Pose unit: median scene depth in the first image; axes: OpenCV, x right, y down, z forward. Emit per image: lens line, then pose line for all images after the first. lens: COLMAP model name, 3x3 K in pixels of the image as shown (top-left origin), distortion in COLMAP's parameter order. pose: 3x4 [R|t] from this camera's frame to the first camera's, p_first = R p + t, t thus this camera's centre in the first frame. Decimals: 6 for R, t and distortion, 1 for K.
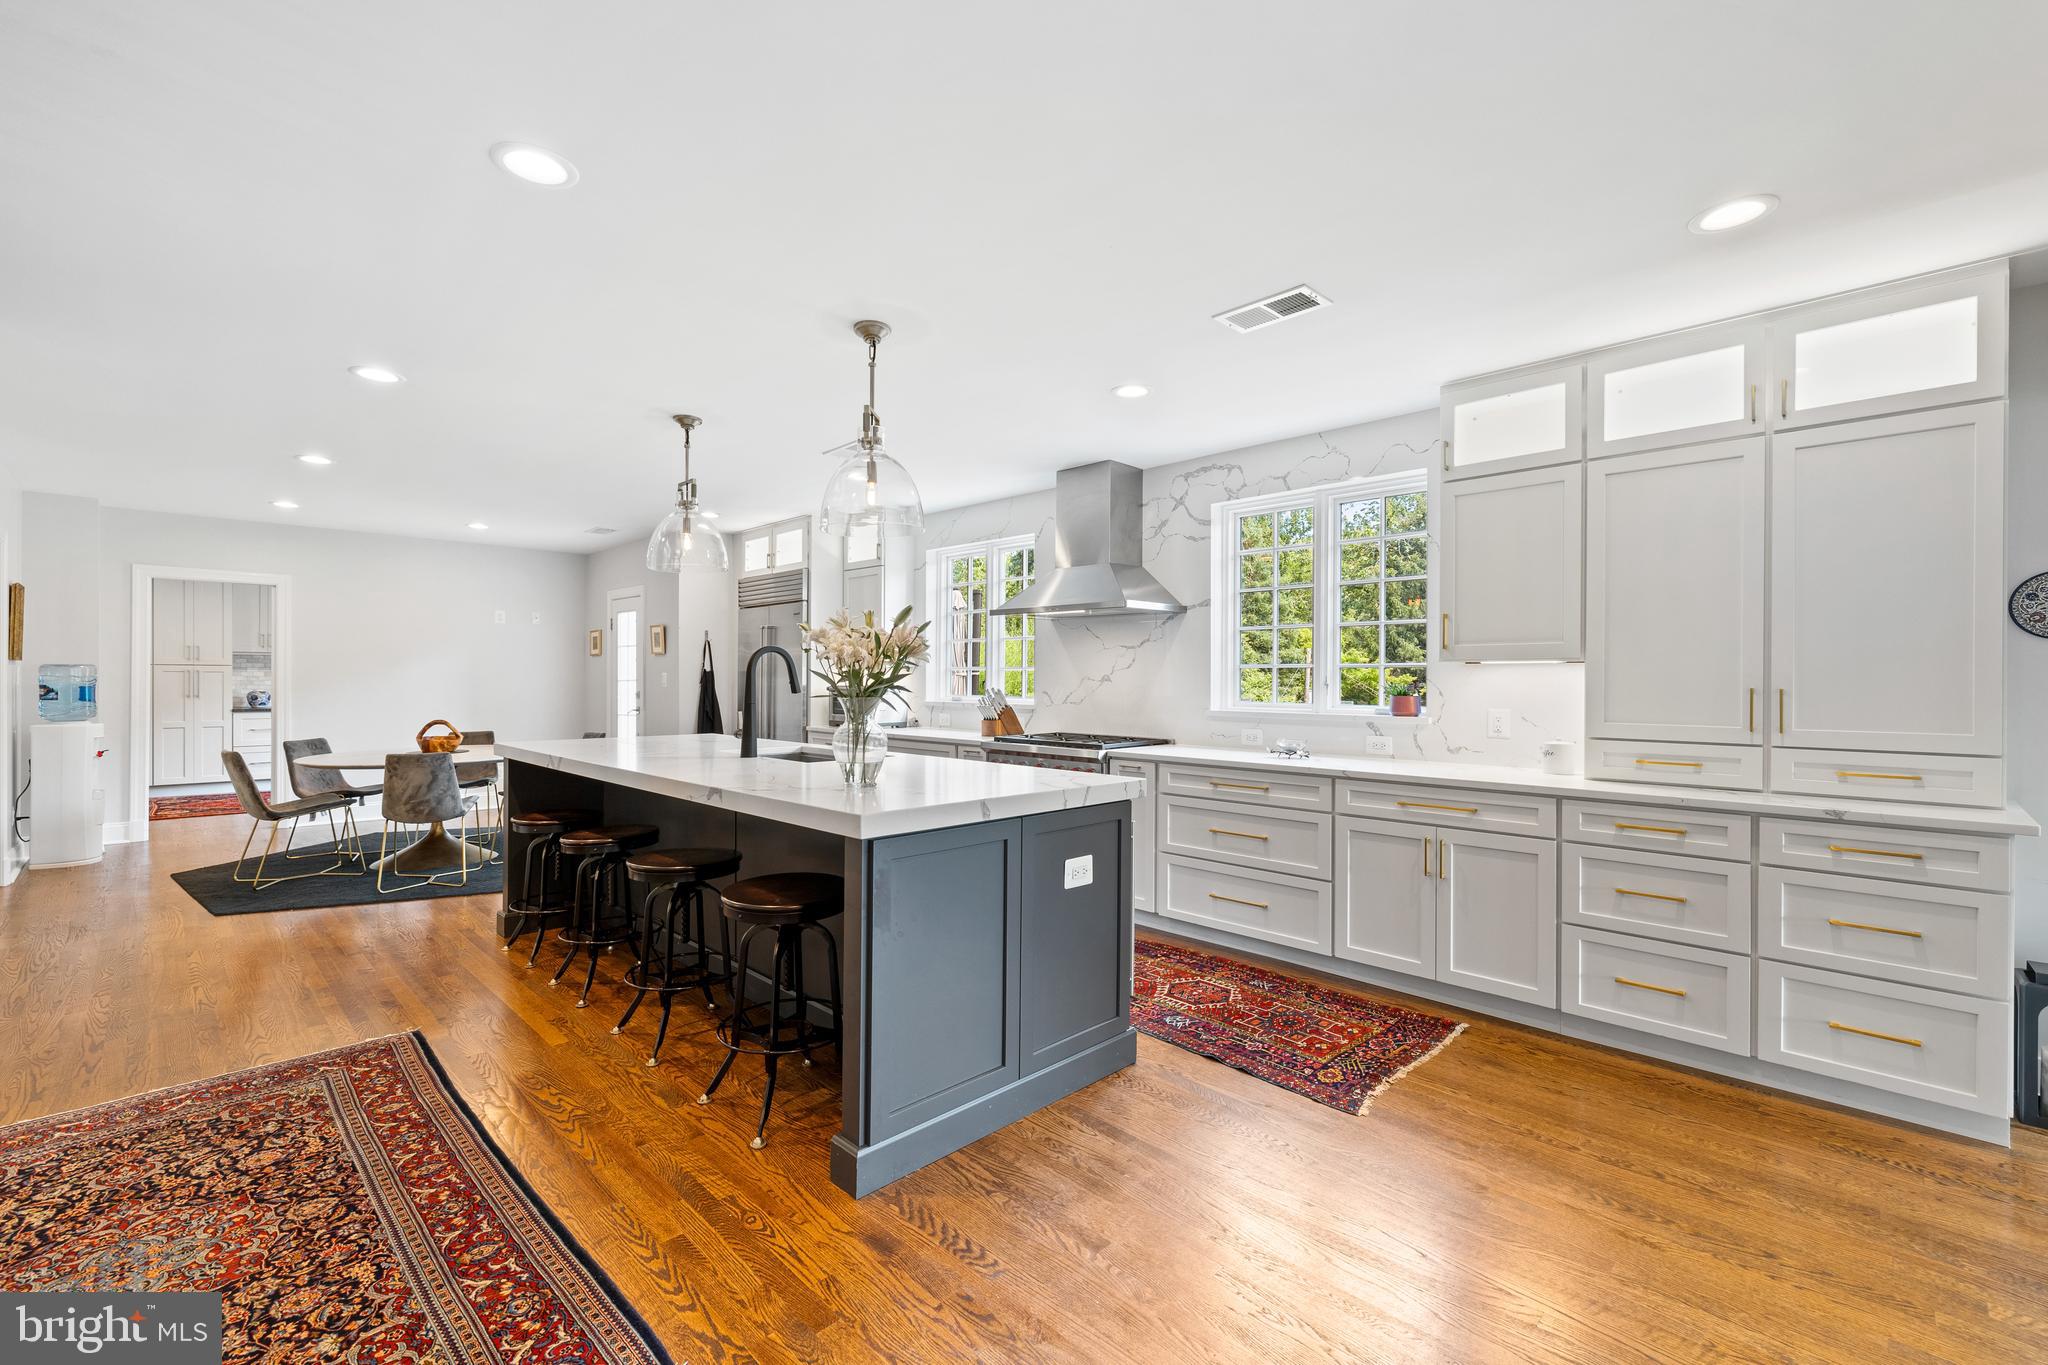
lens RADIAL K [[879.4, 0, 1017.6], [0, 879.4, 661.3], [0, 0, 1]] dist [0.000963, -0.000946]
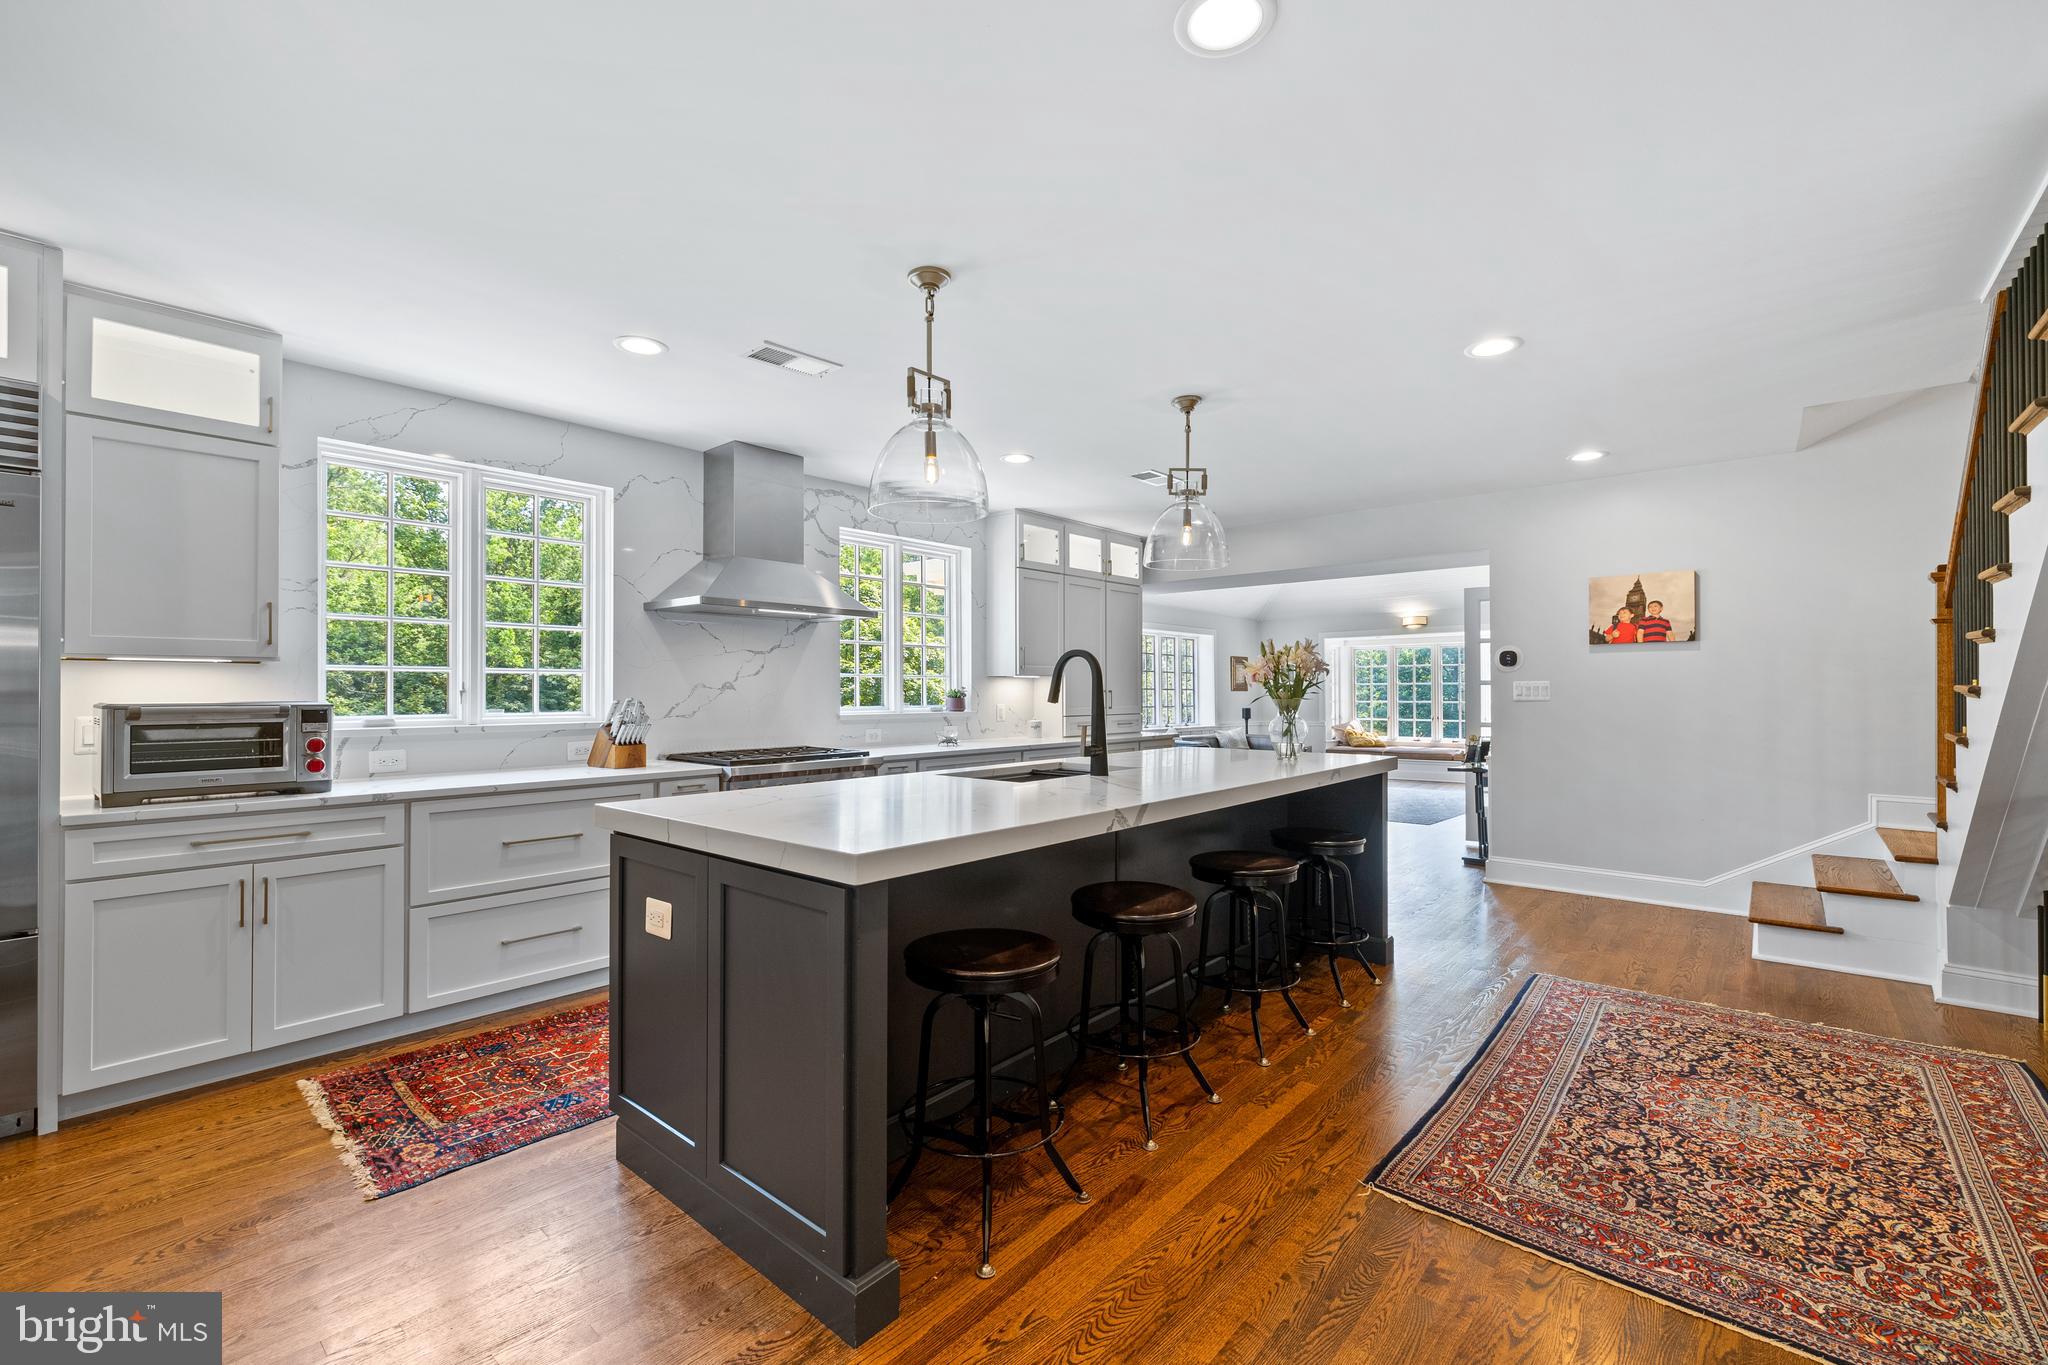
lens RADIAL K [[865.5, 0, 1007.5], [0, 865.5, 690.5], [0, 0, 1]] dist [-0.000321, 0.000394]
pose [[-0.068860, -0.009974, 0.997576, -1.633040], [-0.024890, 0.999656, 0.008276, 0.020817], [-0.997316, -0.024260, -0.069084, 1.614035]]
